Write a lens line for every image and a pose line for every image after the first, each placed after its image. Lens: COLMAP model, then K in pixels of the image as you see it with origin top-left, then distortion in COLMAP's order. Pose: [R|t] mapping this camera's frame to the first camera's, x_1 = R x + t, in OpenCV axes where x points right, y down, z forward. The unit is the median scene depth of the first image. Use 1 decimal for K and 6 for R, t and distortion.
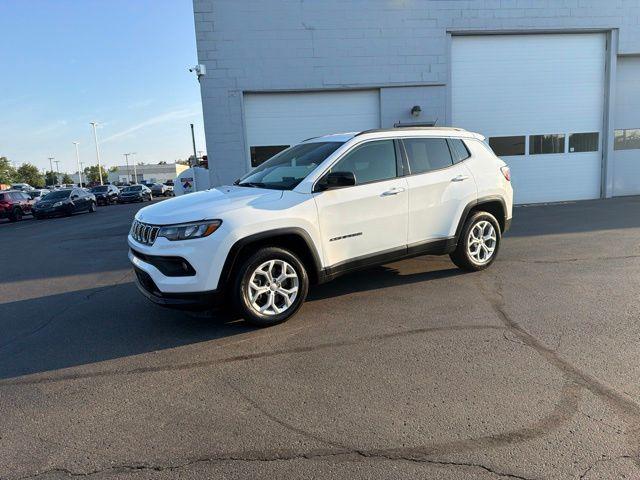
lens RADIAL K [[447.1, 0, 322.0], [0, 447.1, 240.5], [0, 0, 1]] dist [0.081882, -0.113204]
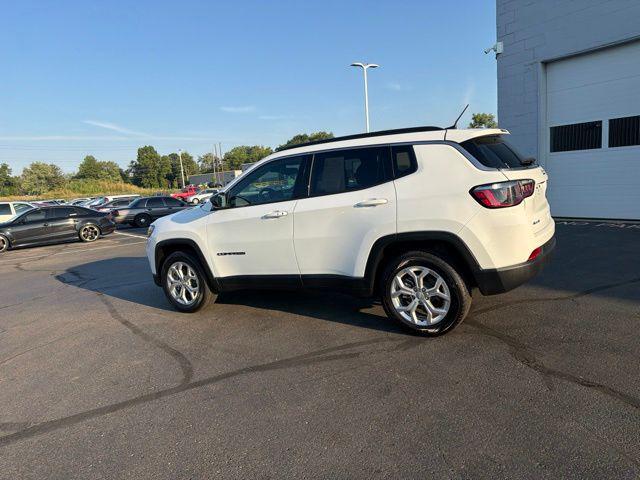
lens RADIAL K [[447.1, 0, 322.0], [0, 447.1, 240.5], [0, 0, 1]] dist [0.081882, -0.113204]
pose [[0.458431, 0.143051, -0.877142, 1.044854], [-0.084376, 0.989508, 0.117278, -0.176248], [0.884716, 0.020246, 0.465691, 0.663255]]
